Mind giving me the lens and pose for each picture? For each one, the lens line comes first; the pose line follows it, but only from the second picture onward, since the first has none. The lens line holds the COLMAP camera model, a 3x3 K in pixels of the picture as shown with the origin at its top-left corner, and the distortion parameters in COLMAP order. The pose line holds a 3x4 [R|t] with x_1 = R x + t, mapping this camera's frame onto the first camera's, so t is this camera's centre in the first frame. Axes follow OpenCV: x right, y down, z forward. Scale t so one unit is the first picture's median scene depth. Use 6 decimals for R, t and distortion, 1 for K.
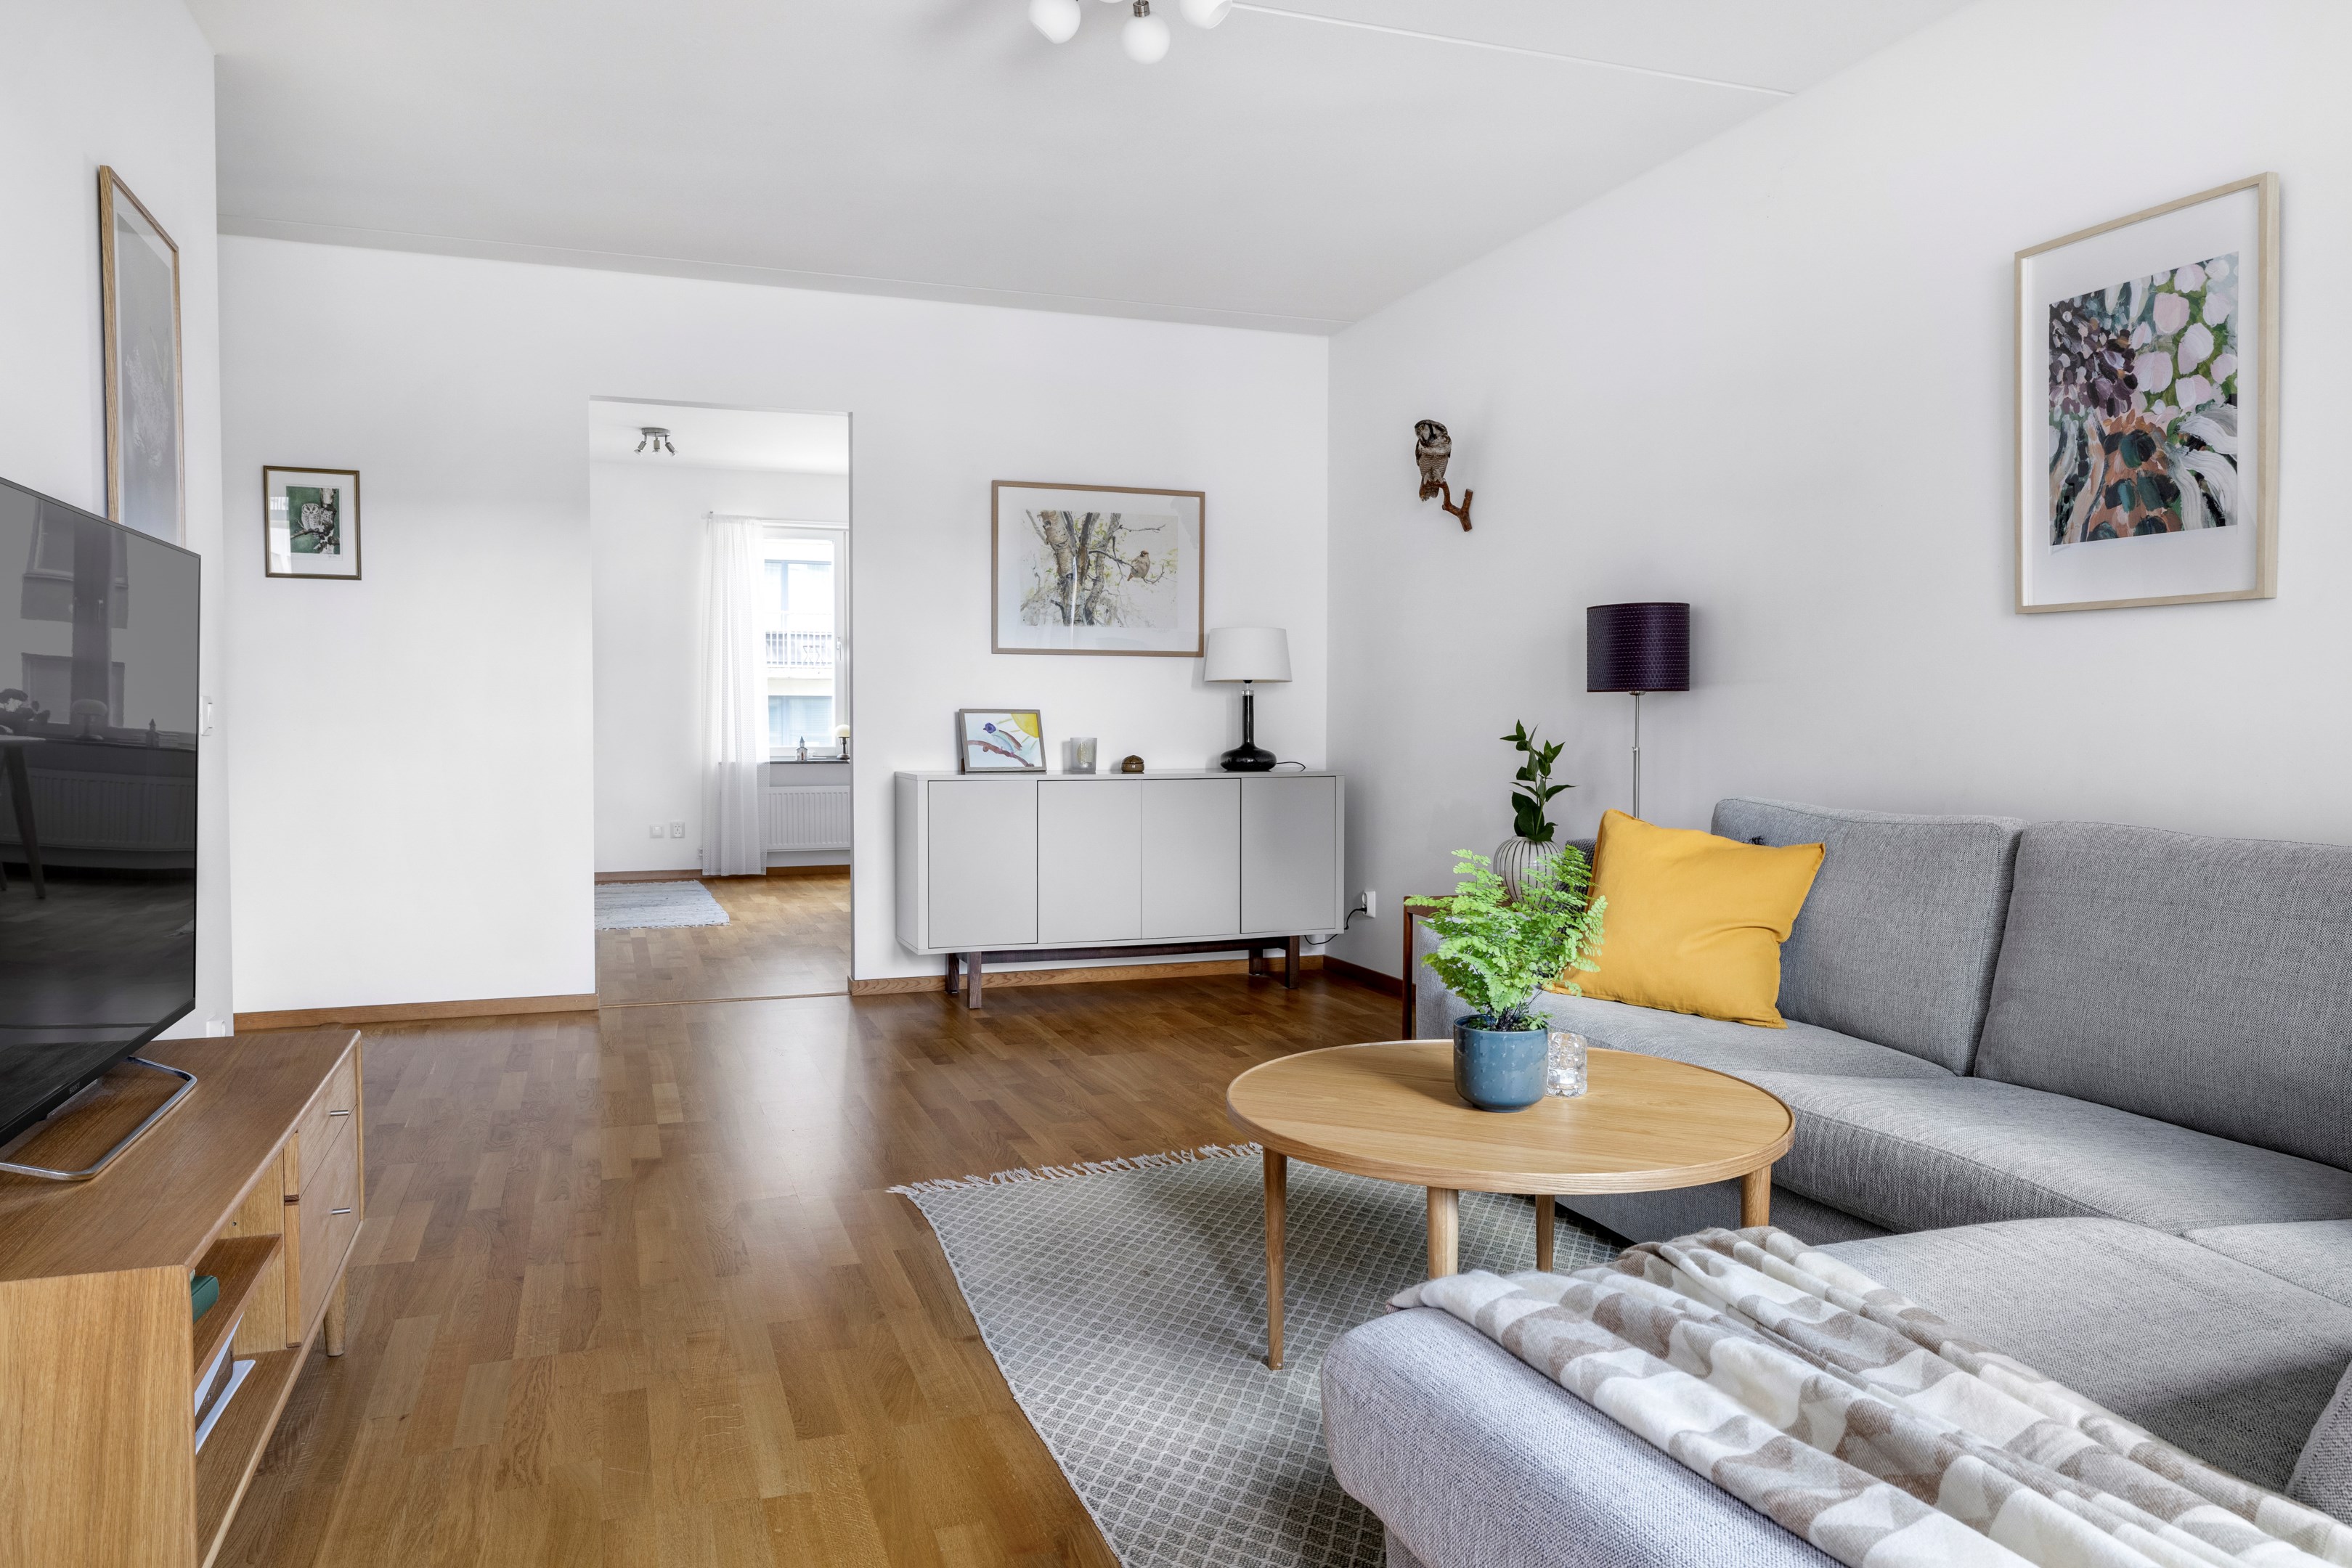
lens RADIAL K [[1592.5, 0, 1169.3], [0, 1592.5, 775.0], [0, 0, 1]] dist [-0.002101, 0.005407]
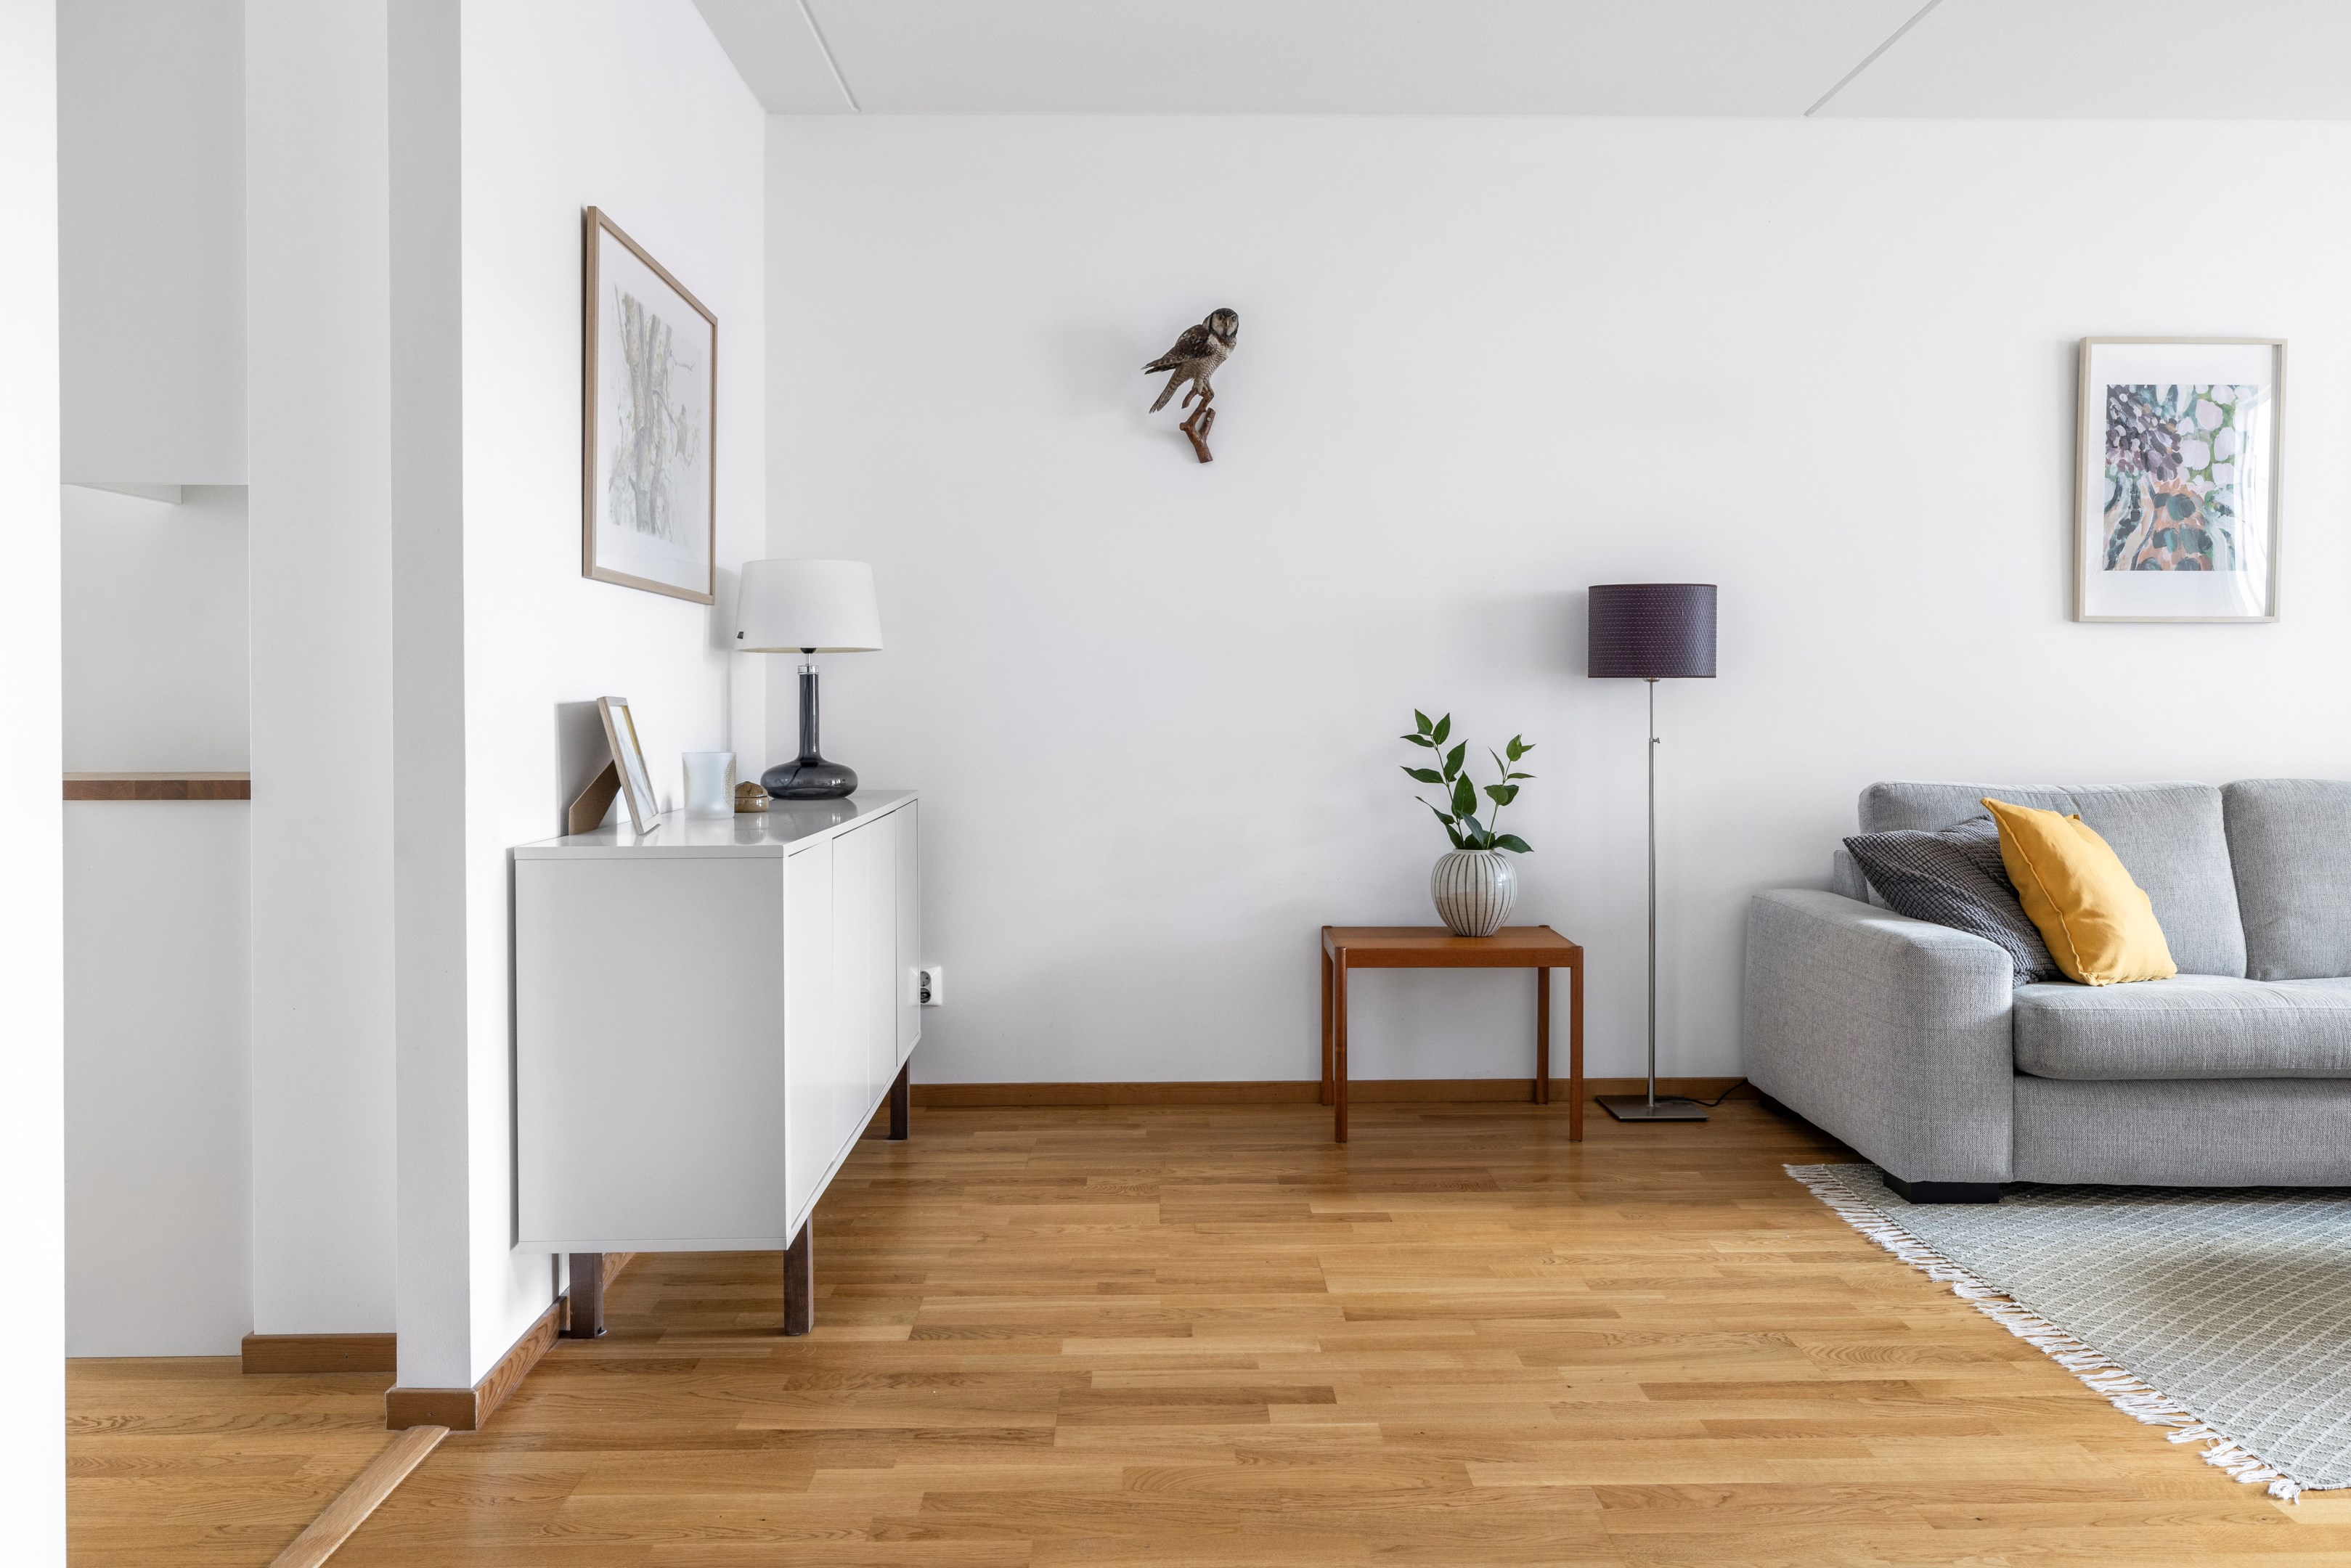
lens RADIAL K [[1648.2, 0, 1175.2], [0, 1648.2, 745.2], [0, 0, 1]] dist [-0.002404, 0.007238]
pose [[0.316045, -0.030061, 0.948268, -0.993647], [0.039035, 0.999064, 0.018662, -0.058134], [-0.947941, 0.031117, 0.316923, 1.335772]]
